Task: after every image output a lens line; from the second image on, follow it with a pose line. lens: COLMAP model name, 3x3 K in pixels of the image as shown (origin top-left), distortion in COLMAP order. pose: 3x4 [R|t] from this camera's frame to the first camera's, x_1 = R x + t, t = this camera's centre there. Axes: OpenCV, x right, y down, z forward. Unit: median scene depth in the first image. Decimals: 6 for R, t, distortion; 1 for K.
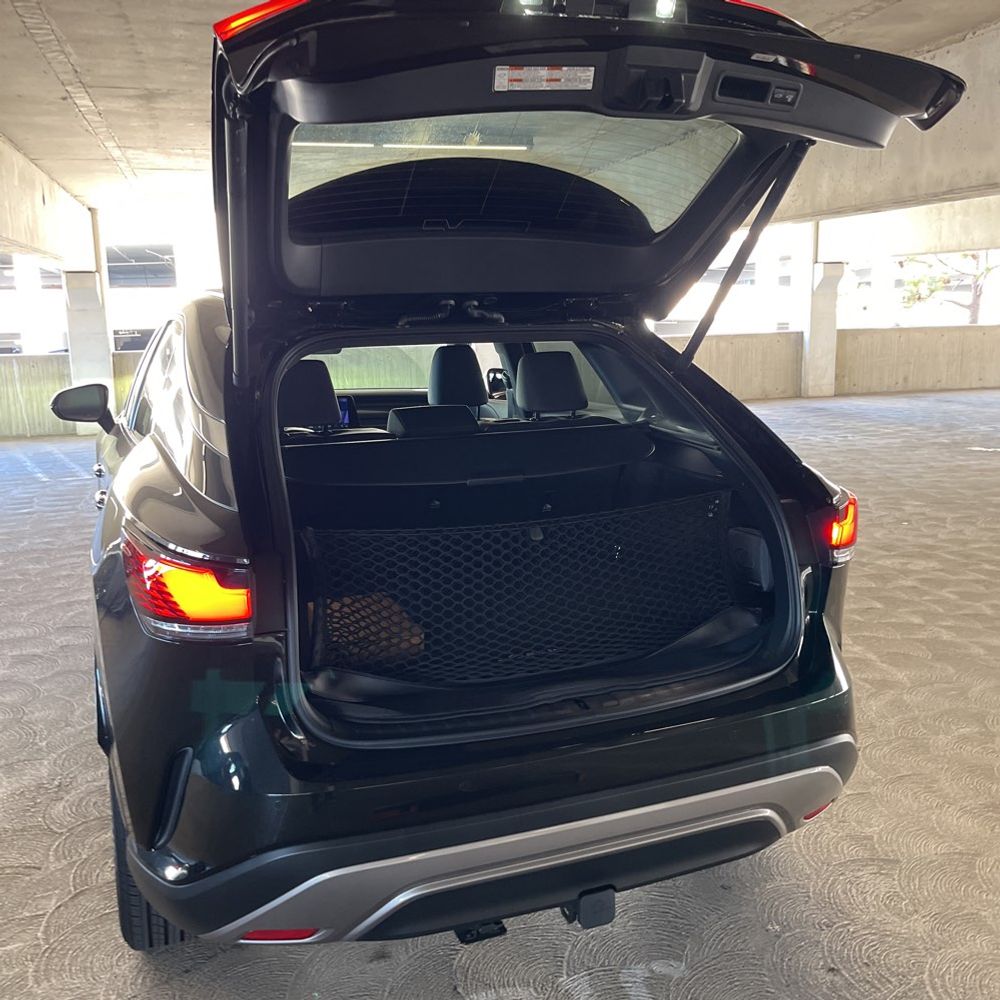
lens RADIAL K [[1024.1, 0, 500.7], [0, 1024.1, 499.0], [0, 0, 1]] dist [0.022577, 0.000000]
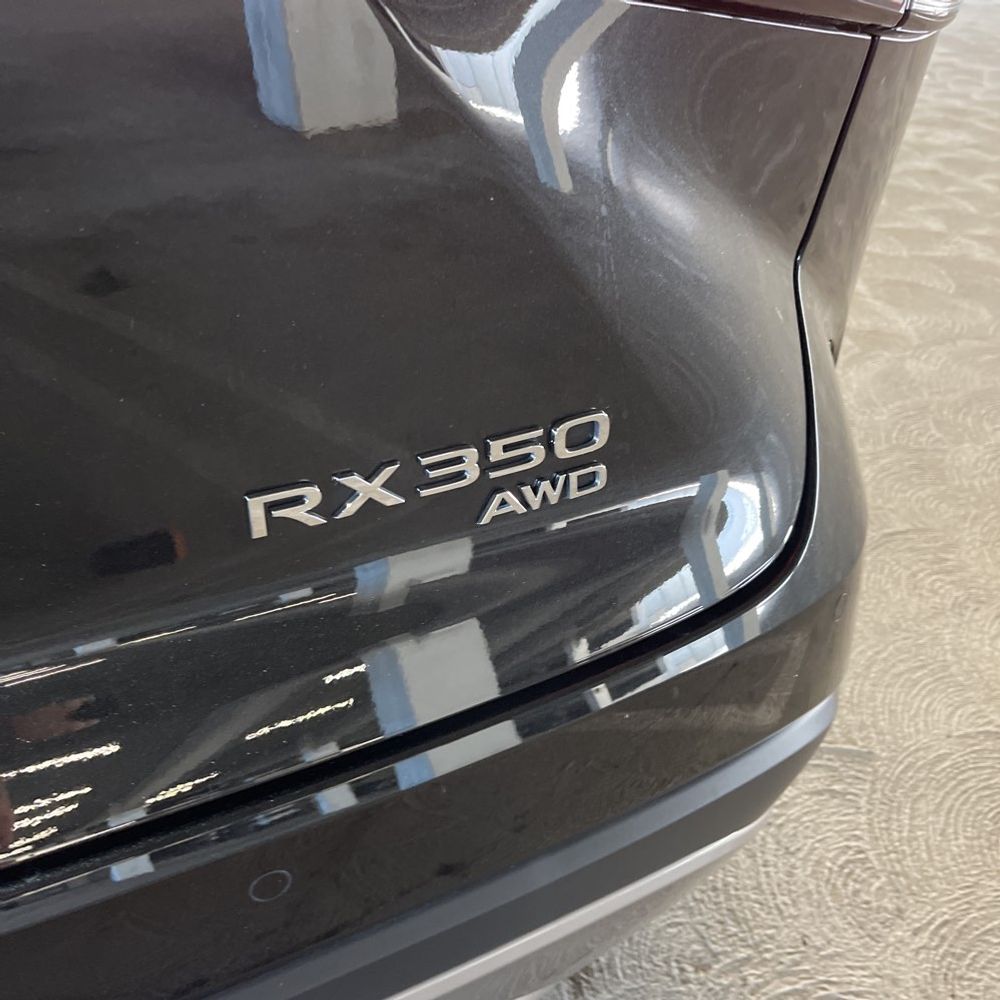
lens RADIAL K [[1024.1, 0, 498.8], [0, 1024.1, 499.5], [0, 0, 1]] dist [0.022577, 0.000000]
pose [[0.998844, 0.018394, 0.044422, 0.131554], [-0.034269, 0.920428, 0.389408, 0.041908], [-0.033724, -0.390480, 0.919993, 0.425916]]
